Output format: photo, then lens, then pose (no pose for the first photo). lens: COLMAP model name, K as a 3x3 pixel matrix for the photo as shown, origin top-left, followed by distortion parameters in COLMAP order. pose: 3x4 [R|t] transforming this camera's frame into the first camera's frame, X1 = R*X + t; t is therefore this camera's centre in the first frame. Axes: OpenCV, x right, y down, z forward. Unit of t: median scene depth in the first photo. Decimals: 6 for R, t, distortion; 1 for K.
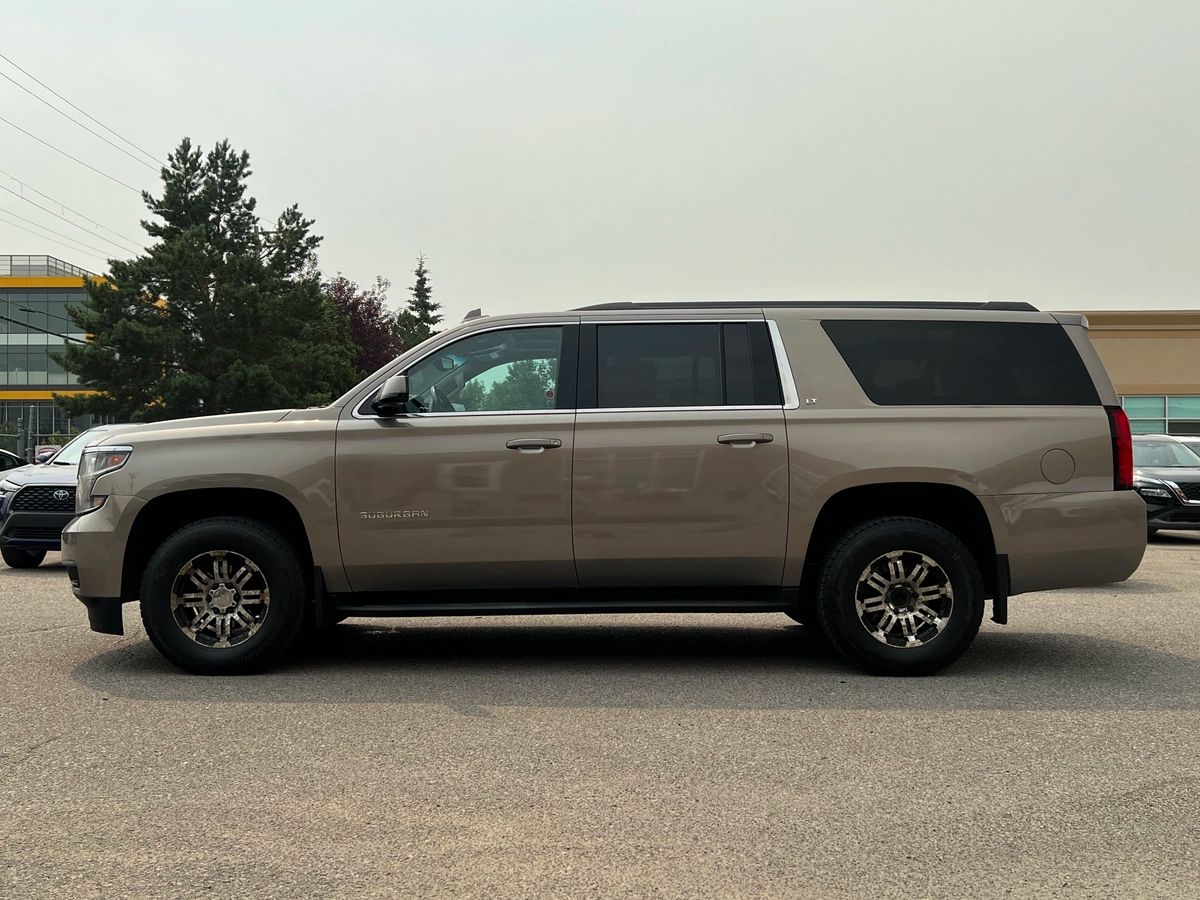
lens RADIAL K [[1281.2, 0, 600.0], [0, 1281.2, 450.0], [0, 0, 1]] dist [0.199127, -0.533925]
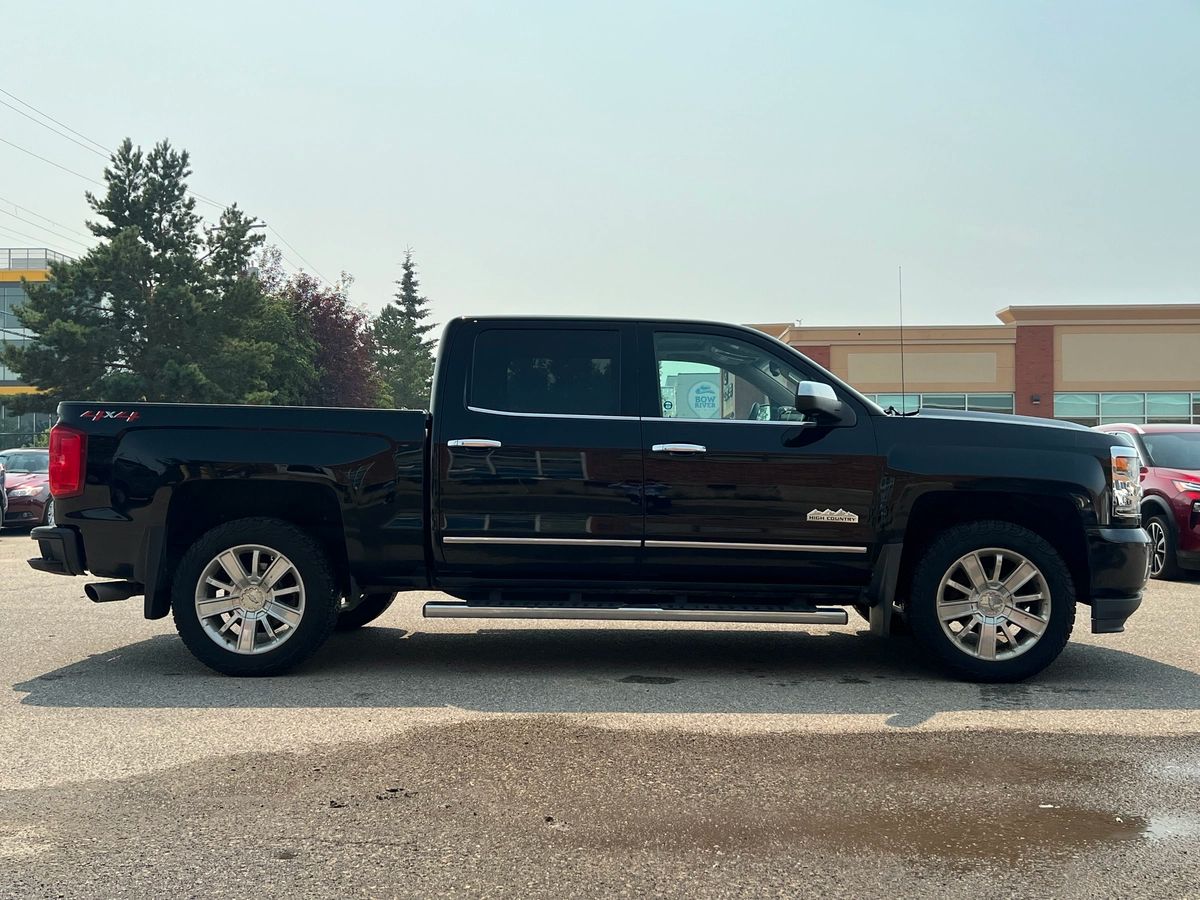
lens RADIAL K [[1355.1, 0, 600.0], [0, 1355.1, 450.0], [0, 0, 1]] dist [0.190334, -0.586480]
pose [[0.999132, 0.000385, -0.041656, 0.090750], [-0.000268, 0.999996, 0.002819, -0.001967], [0.041657, -0.002806, 0.999128, -0.047367]]
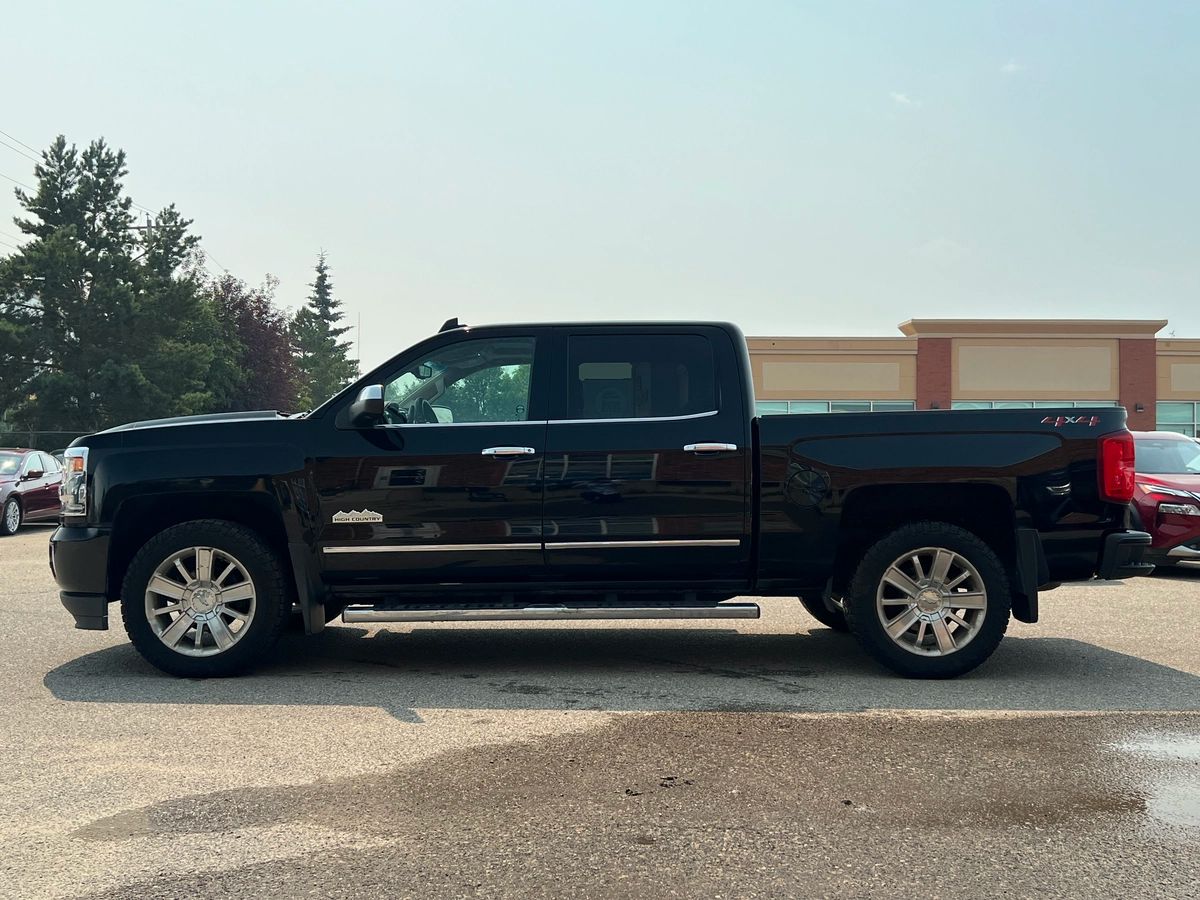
lens RADIAL K [[1325.4, 0, 628.8], [0, 1325.4, 451.5], [0, 0, 1]] dist [0.059341, -0.060693]
pose [[0.997541, 0.004657, 0.069924, 0.044559], [-0.004772, 0.999988, 0.001483, -0.001930], [-0.069917, -0.001814, 0.997551, -0.050049]]
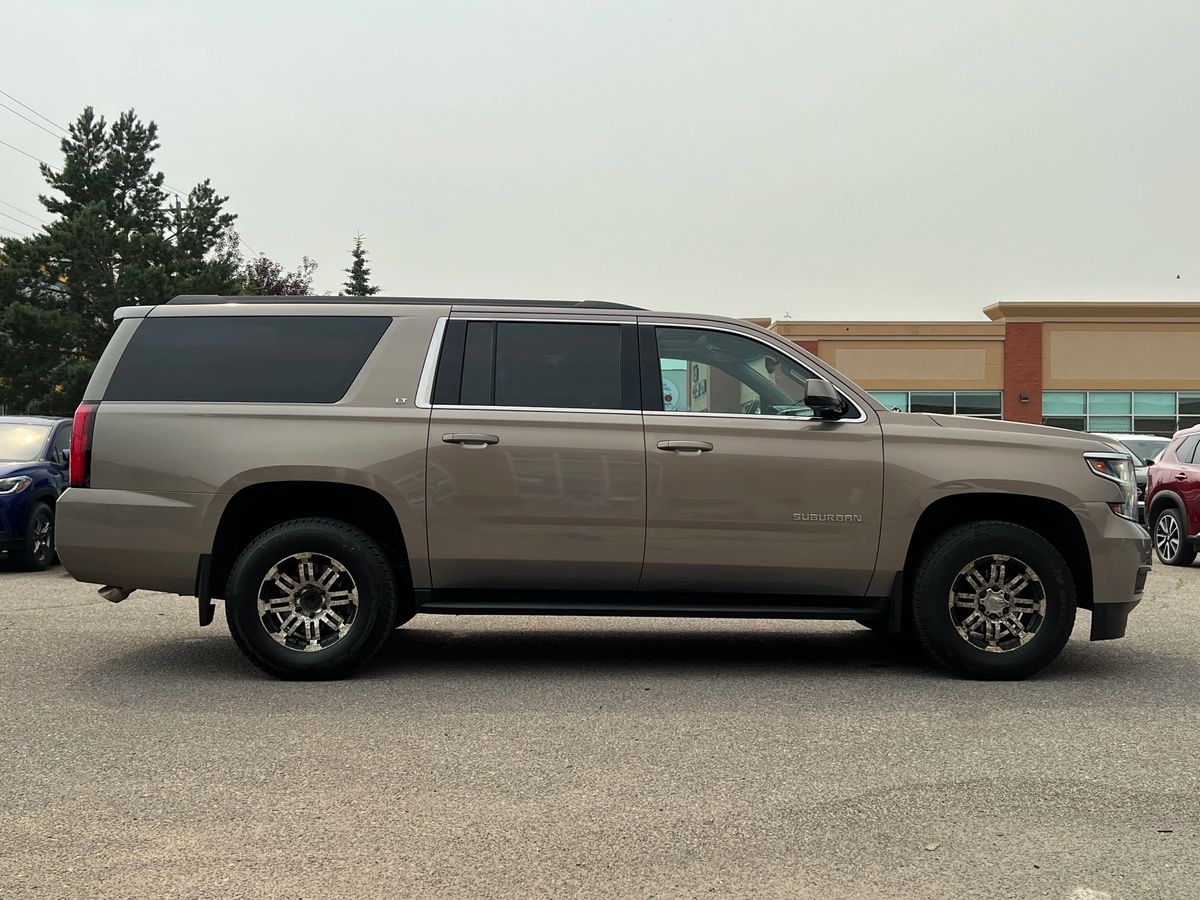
lens RADIAL K [[1379.1, 0, 614.0], [0, 1379.1, 439.9], [0, 0, 1]] dist [0.120248, -0.218736]
pose [[0.999489, 0.004989, 0.031584, 0.025949], [-0.004874, 0.999981, -0.003705, -0.000680], [-0.031602, 0.003550, 0.999494, -0.006549]]
